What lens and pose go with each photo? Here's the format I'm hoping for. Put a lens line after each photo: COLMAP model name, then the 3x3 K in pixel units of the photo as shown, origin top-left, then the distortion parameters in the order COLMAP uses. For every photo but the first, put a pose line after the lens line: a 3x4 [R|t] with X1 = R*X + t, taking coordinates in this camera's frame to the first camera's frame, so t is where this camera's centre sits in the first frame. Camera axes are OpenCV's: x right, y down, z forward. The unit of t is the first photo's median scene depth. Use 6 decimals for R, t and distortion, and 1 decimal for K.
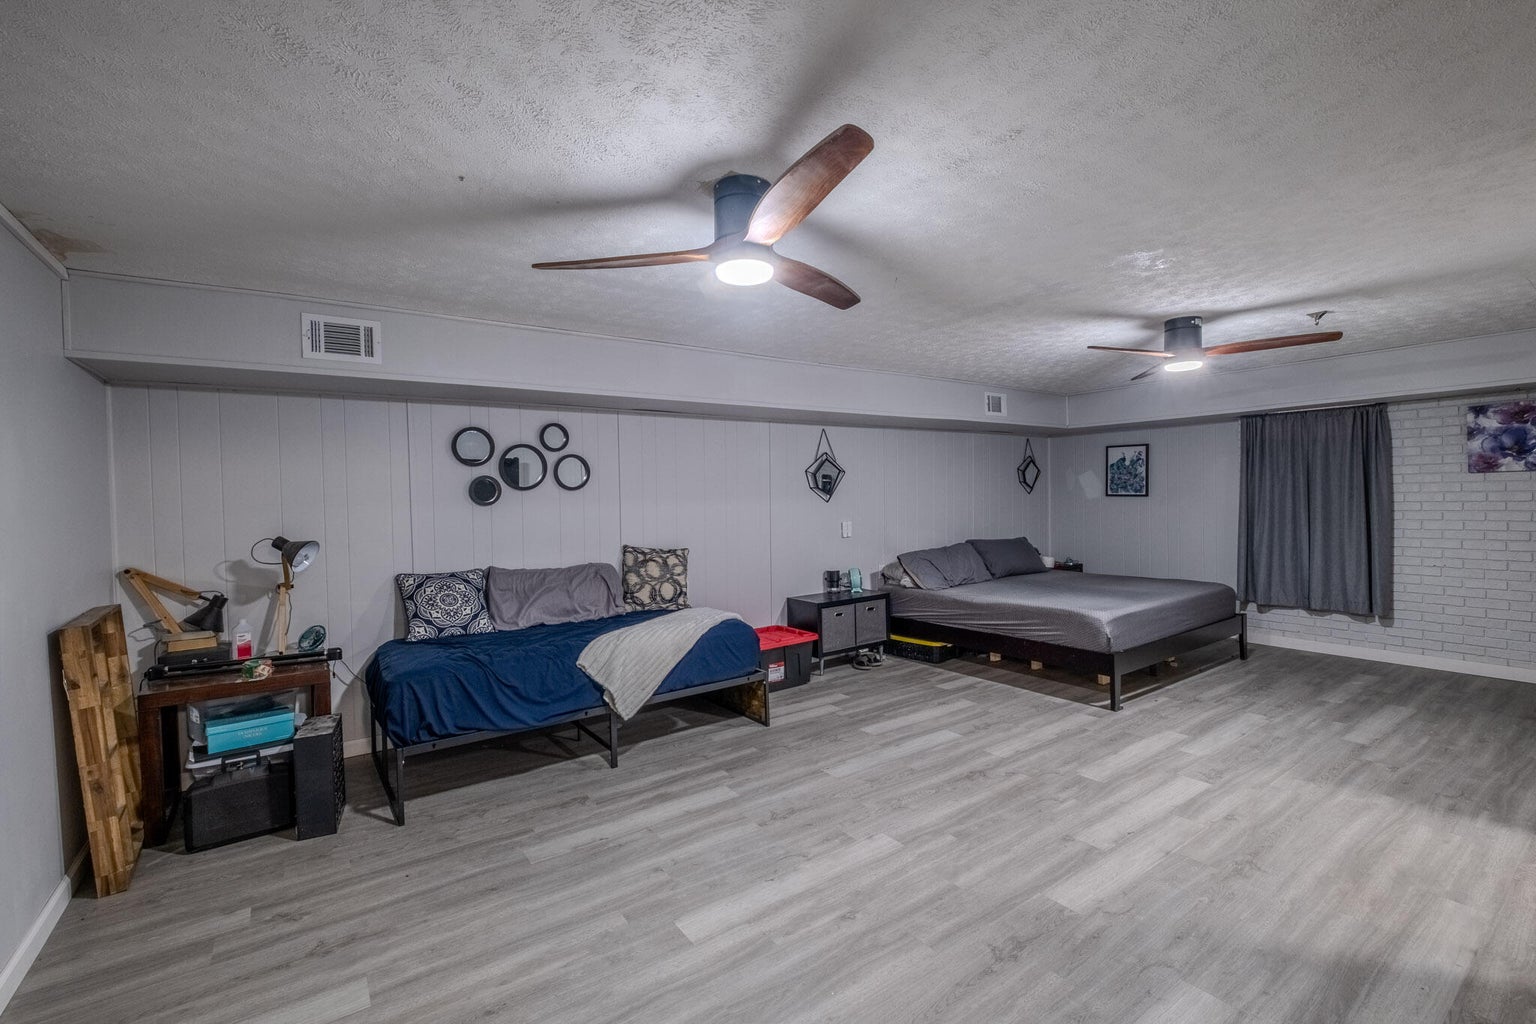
lens RADIAL K [[656.0, 0, 770.3], [0, 656.0, 508.3], [0, 0, 1]] dist [0.002787, -0.007321]
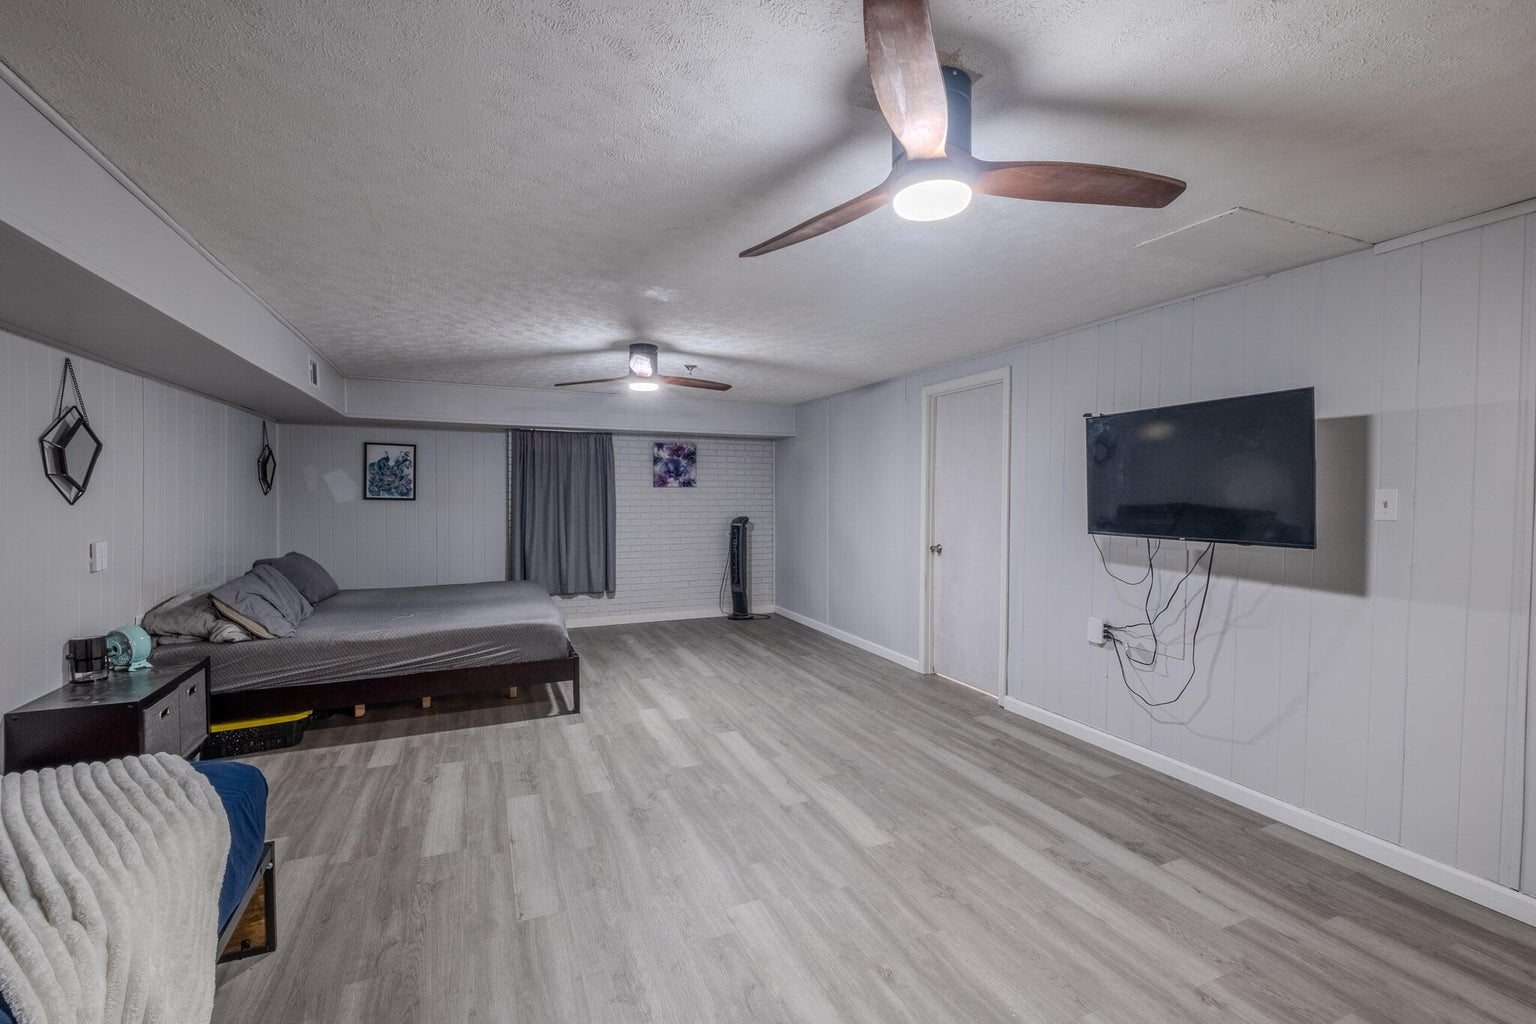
lens RADIAL K [[656.0, 0, 770.3], [0, 656.0, 508.3], [0, 0, 1]] dist [0.002787, -0.007321]
pose [[0.201543, -0.000431, 0.979480, -0.351696], [0.009455, 0.999954, -0.001506, -0.000668], [-0.979434, 0.009564, 0.201537, 0.442999]]
